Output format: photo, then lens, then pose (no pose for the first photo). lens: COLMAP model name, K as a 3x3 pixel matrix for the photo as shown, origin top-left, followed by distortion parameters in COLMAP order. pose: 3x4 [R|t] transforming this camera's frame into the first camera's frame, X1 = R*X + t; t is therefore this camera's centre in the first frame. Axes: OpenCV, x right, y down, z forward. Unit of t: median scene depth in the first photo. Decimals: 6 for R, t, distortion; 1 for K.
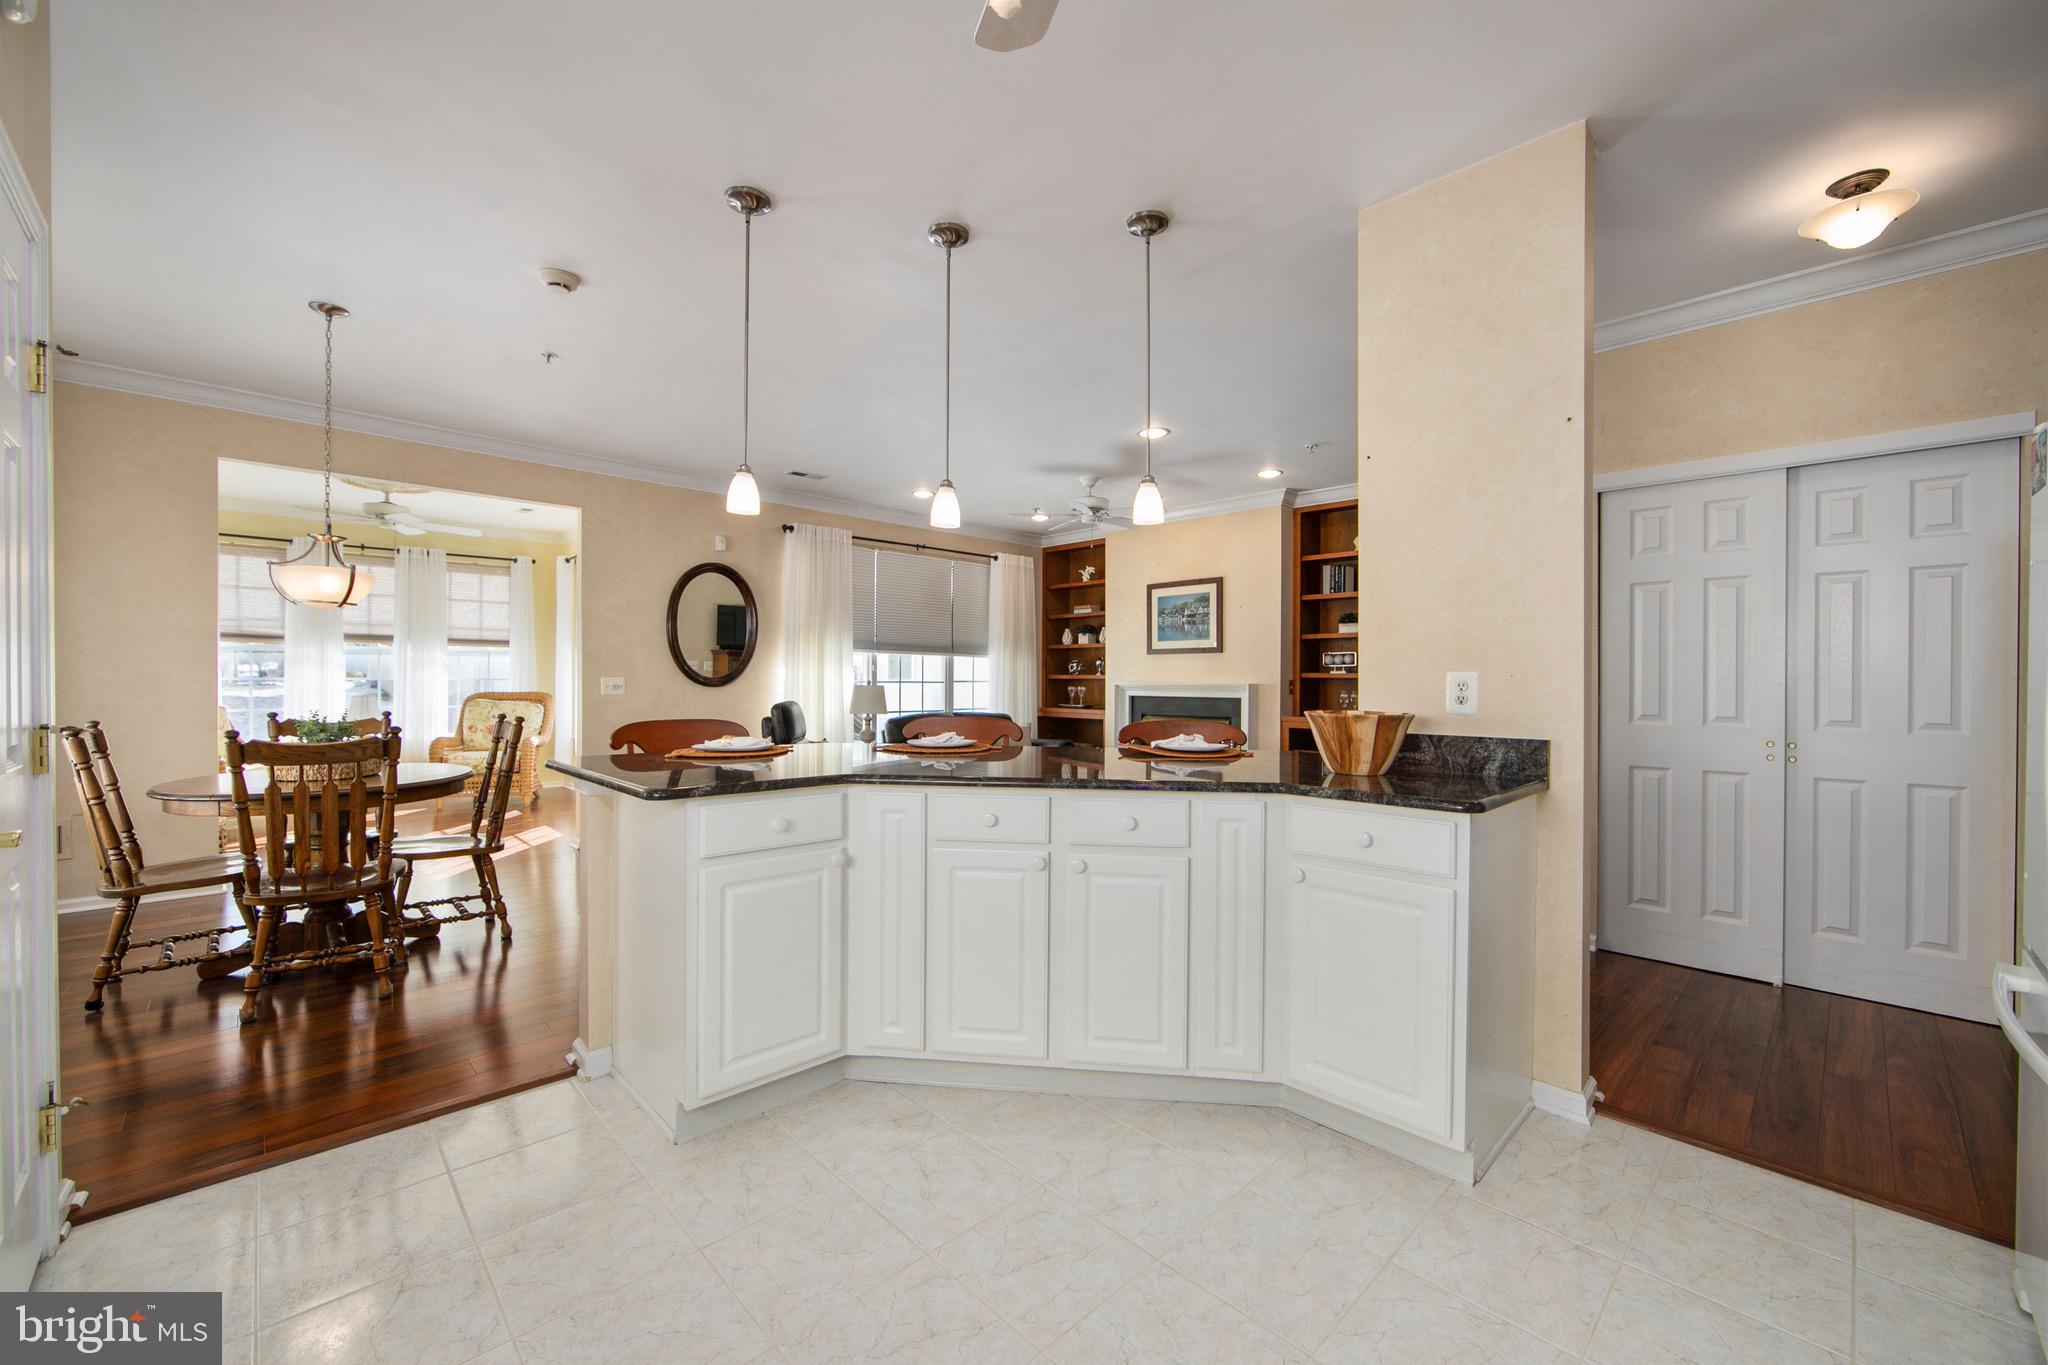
lens RADIAL K [[805.8, 0, 1028.9], [0, 805.8, 685.0], [0, 0, 1]] dist [-0.015873, 0.004051]
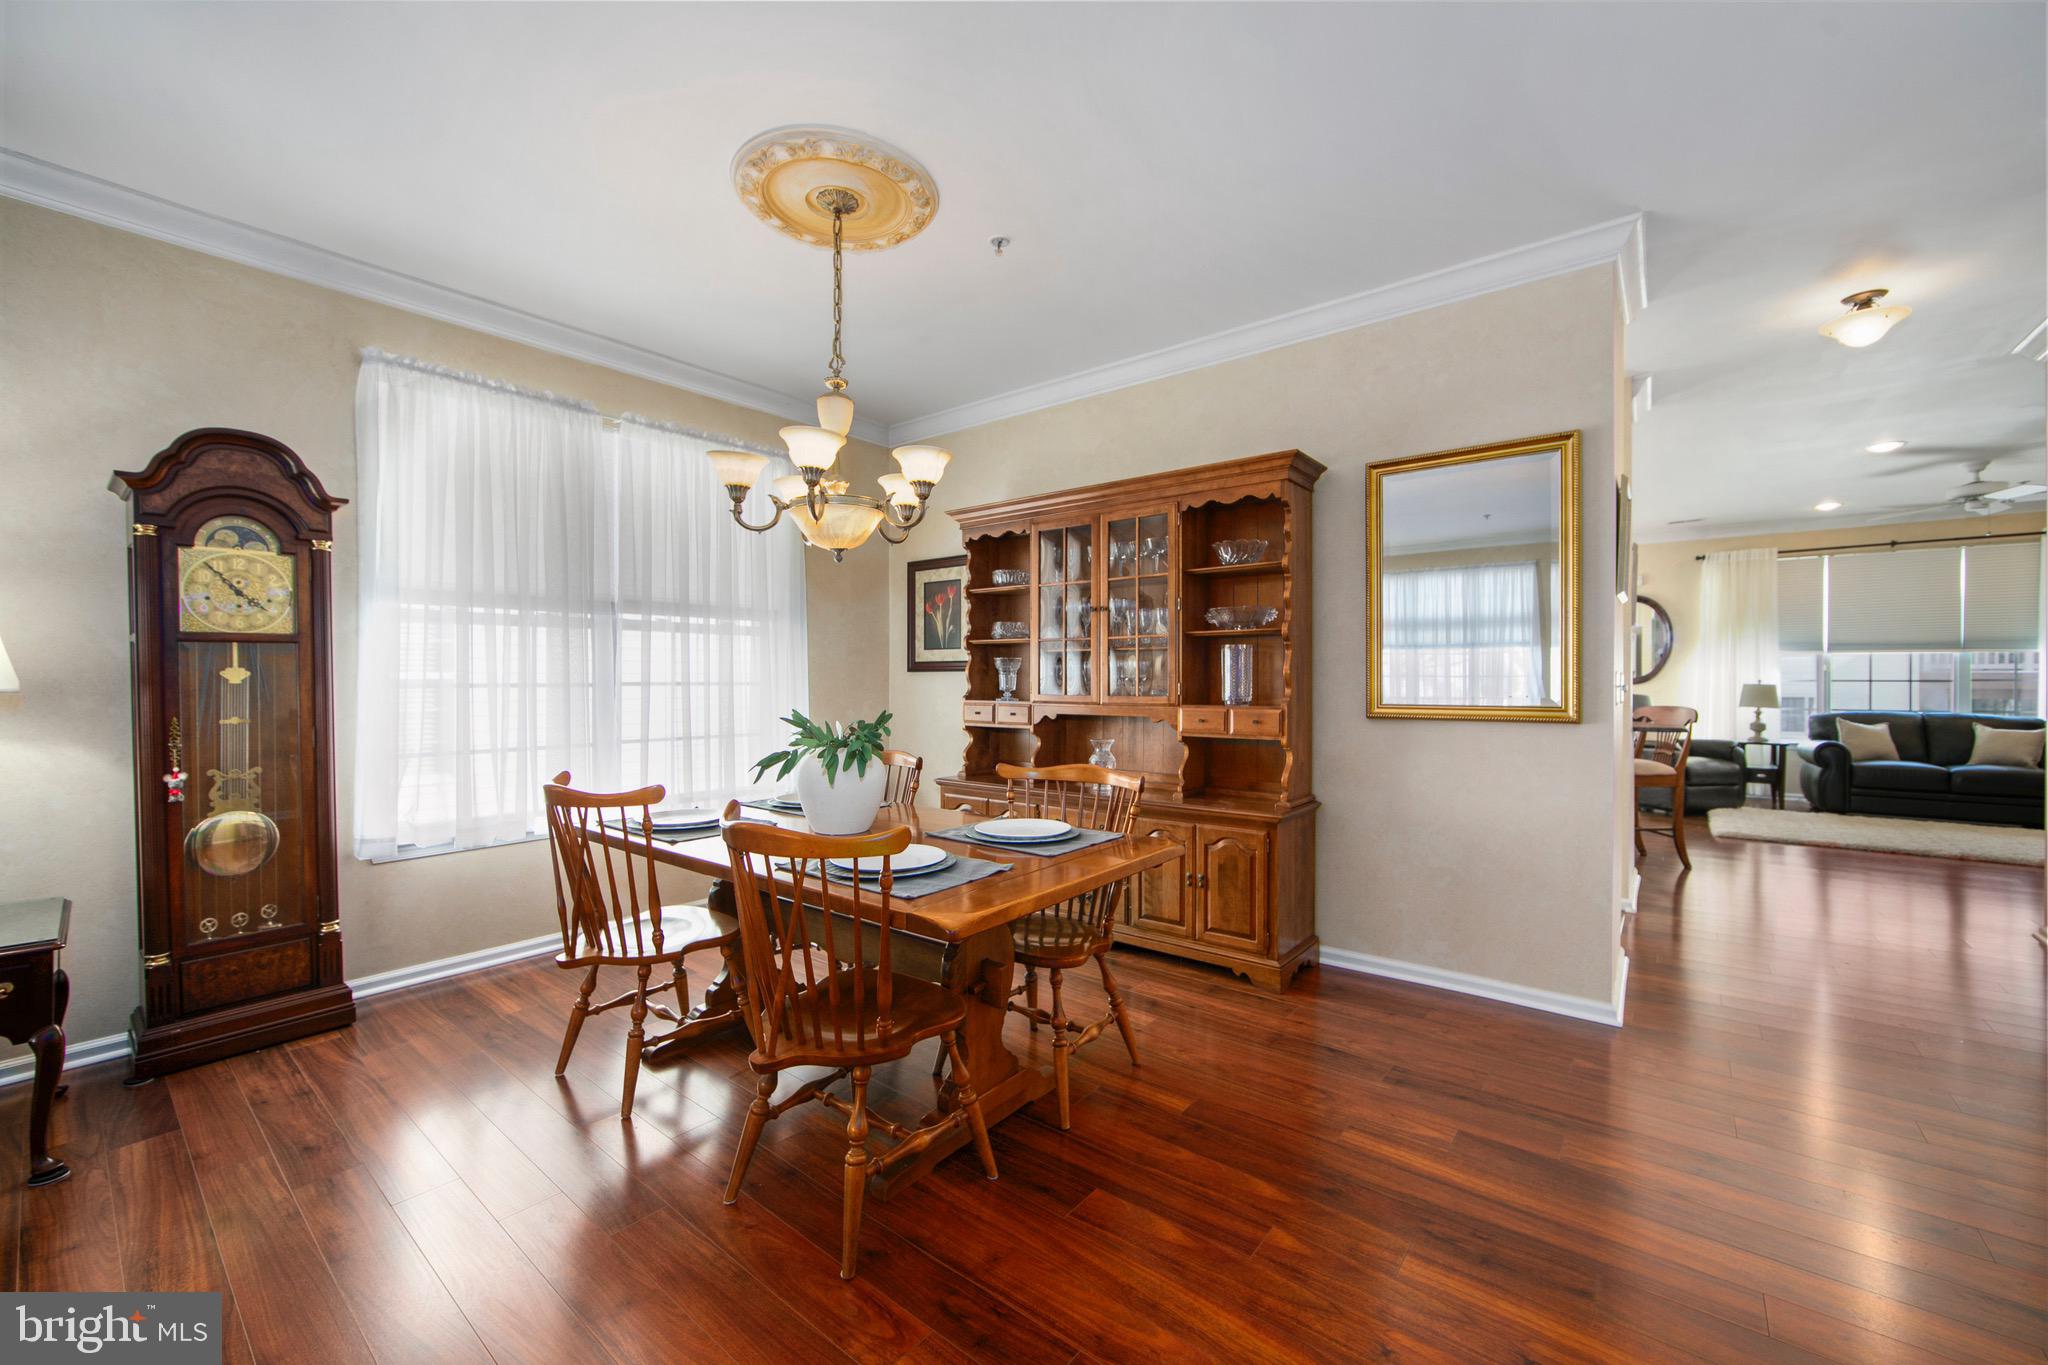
lens RADIAL K [[805.8, 0, 1030.2], [0, 805.8, 685.4], [0, 0, 1]] dist [-0.015873, 0.004051]
pose [[0.130018, 0.003647, -0.991505, 0.736548], [-0.004057, 0.999987, 0.003146, 0.003898], [0.991503, 0.003613, 0.130031, -0.186803]]
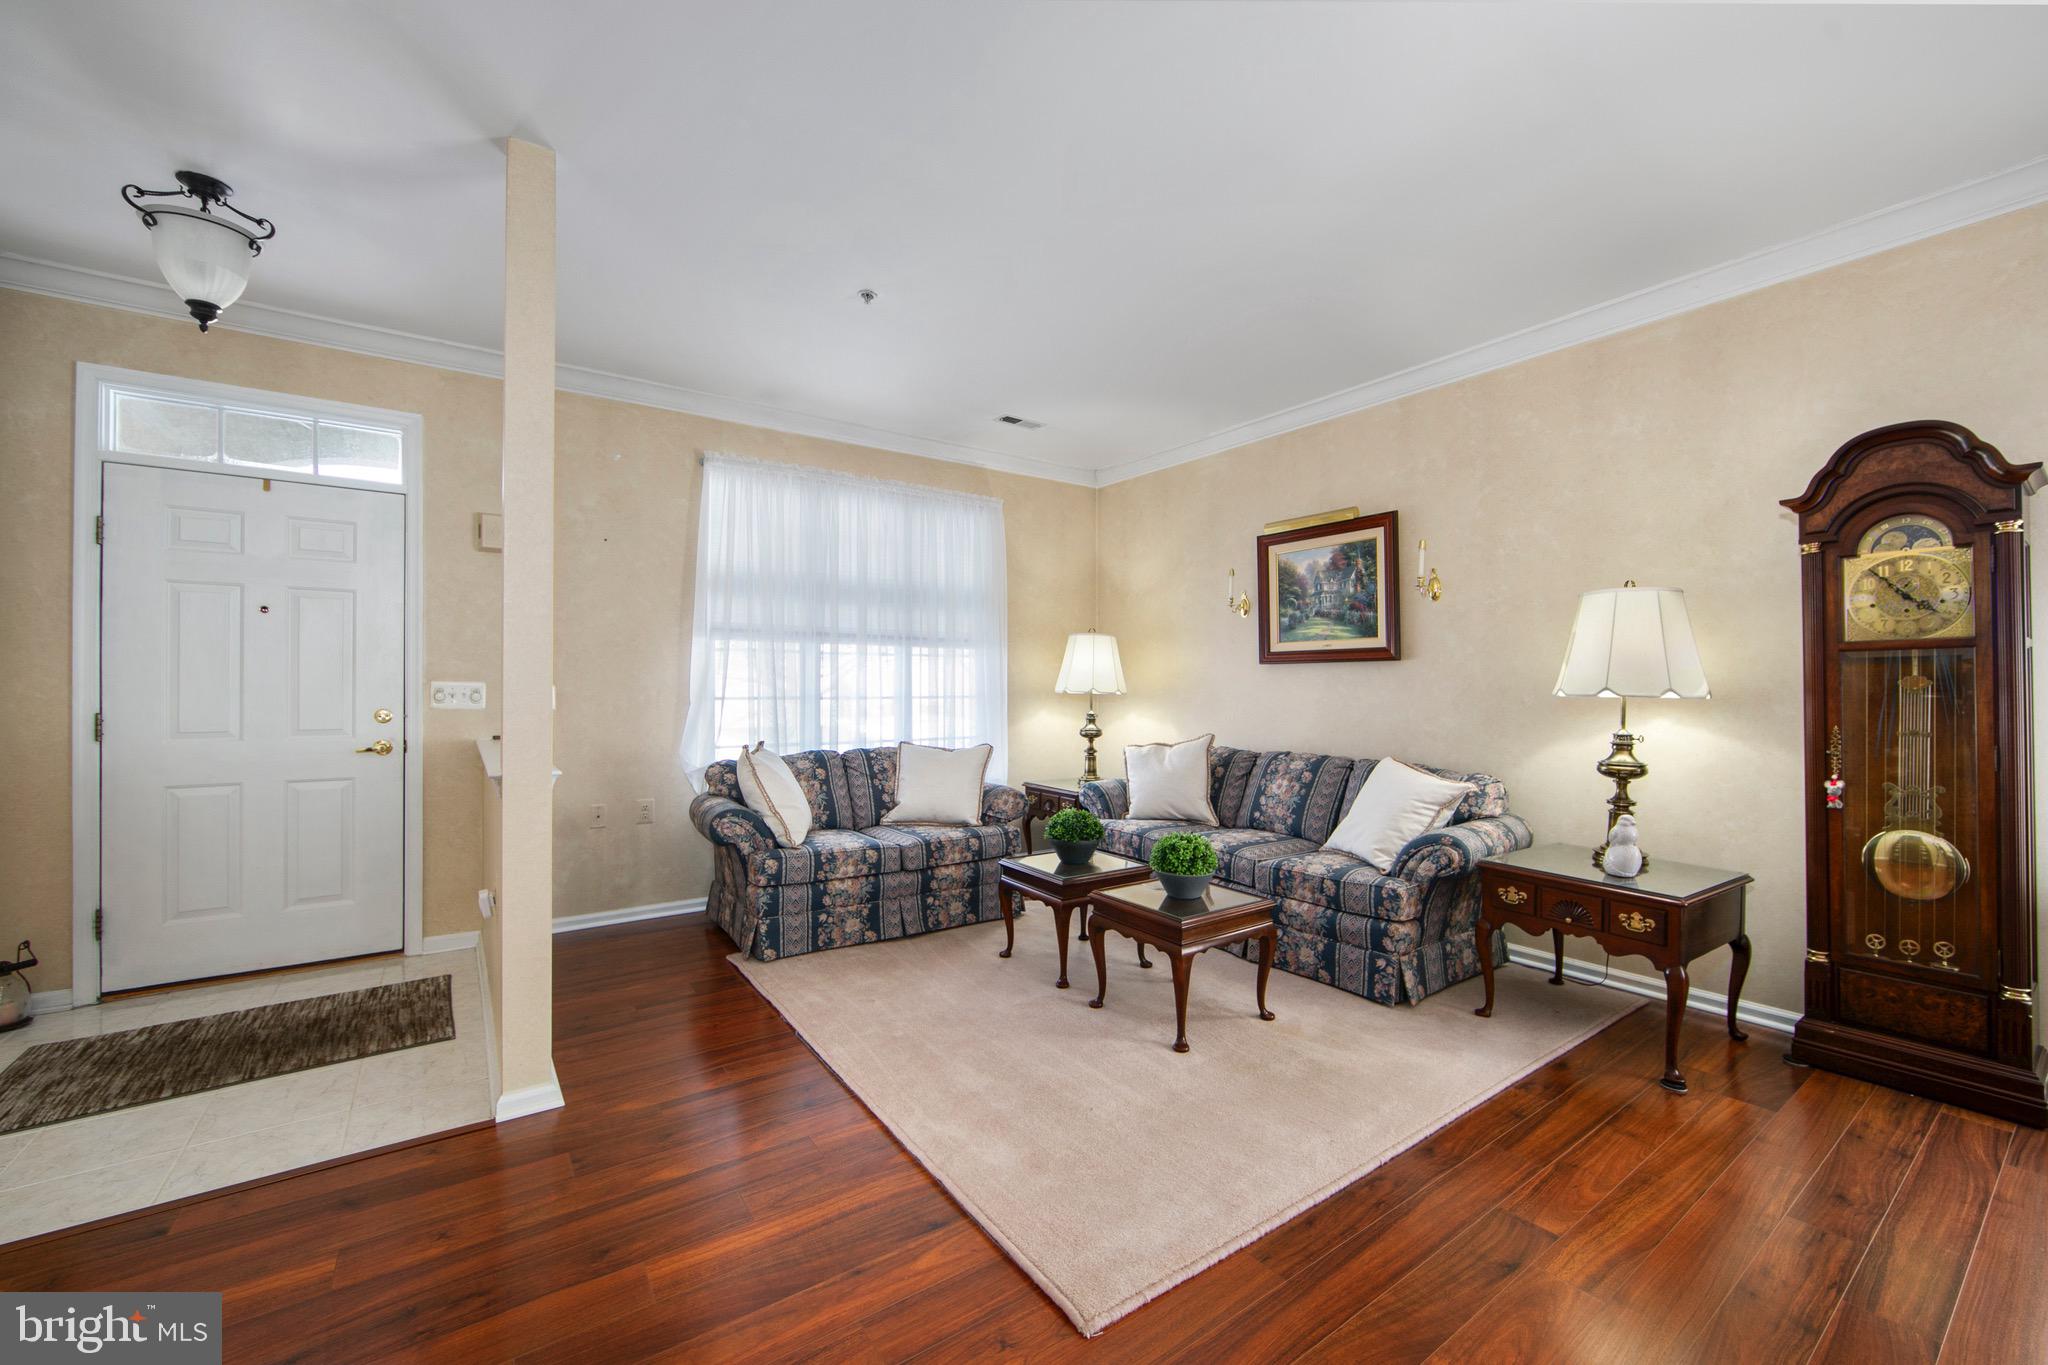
lens RADIAL K [[805.8, 0, 1027.5], [0, 805.8, 684.2], [0, 0, 1]] dist [-0.015873, 0.004051]
pose [[-0.988669, -0.008223, 0.149885, 0.649750], [-0.007726, 0.999963, 0.003895, 0.003350], [-0.149911, 0.002693, -0.988696, -0.106793]]
